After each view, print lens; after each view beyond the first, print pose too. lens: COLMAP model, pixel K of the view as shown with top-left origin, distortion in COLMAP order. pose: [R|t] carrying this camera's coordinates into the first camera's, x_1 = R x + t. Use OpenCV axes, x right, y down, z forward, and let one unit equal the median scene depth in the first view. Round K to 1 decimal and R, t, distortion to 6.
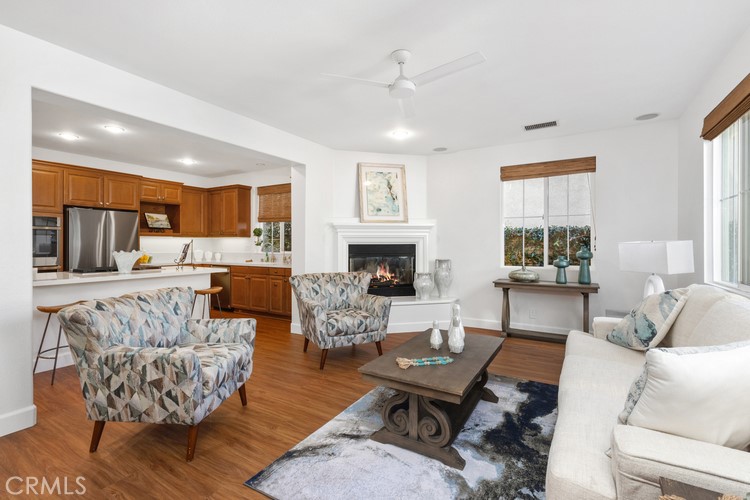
lens RADIAL K [[343.7, 0, 372.7], [0, 343.7, 245.6], [0, 0, 1]] dist [-0.001152, 0.001435]
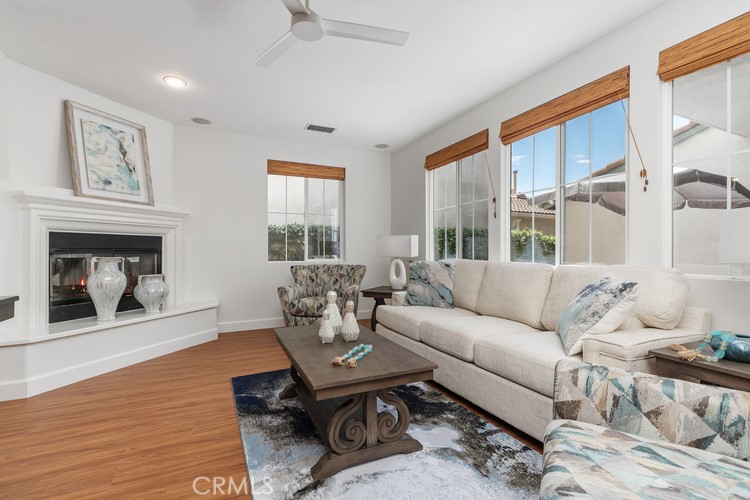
lens RADIAL K [[336.7, 0, 374.5], [0, 336.7, 246.6], [0, 0, 1]] dist [0.003039, 0.000216]
pose [[0.558383, 0.011231, 0.829507, -0.263744], [0.004489, 0.999853, -0.016559, 0.038045], [-0.829571, 0.012970, 0.558250, 0.238140]]
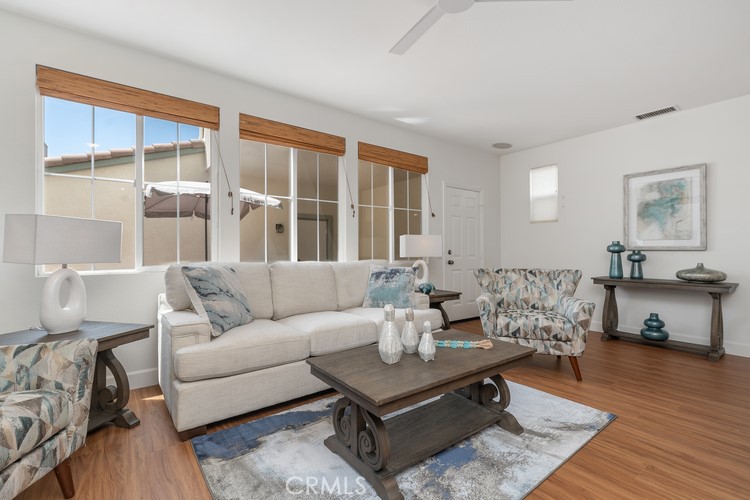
lens RADIAL K [[336.7, 0, 374.5], [0, 336.7, 246.6], [0, 0, 1]] dist [0.003039, 0.000216]
pose [[-0.925265, 0.004888, 0.379290, -0.010198], [0.000692, 0.999937, -0.011198, 0.034011], [-0.379321, -0.010099, -0.925210, 0.934178]]
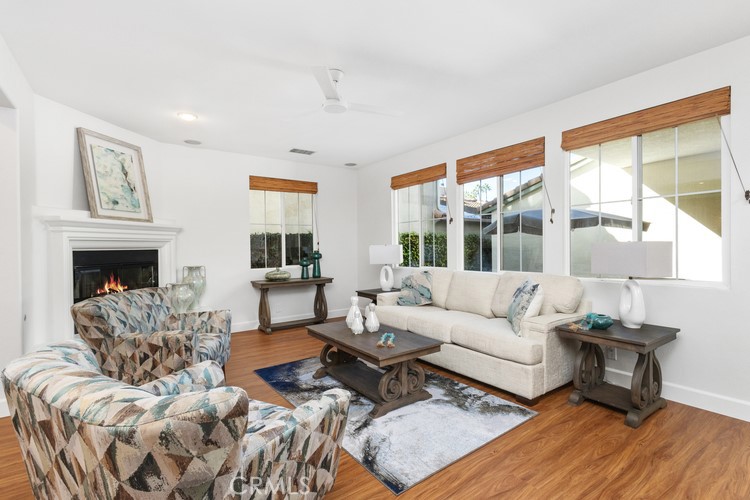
lens RADIAL K [[343.7, 0, 372.7], [0, 343.7, 245.6], [0, 0, 1]] dist [-0.001152, 0.001435]
pose [[0.395386, -0.002172, 0.918512, -0.486051], [0.015274, 0.999874, -0.004211, -0.002555], [-0.918388, 0.015694, 0.395370, 0.252901]]
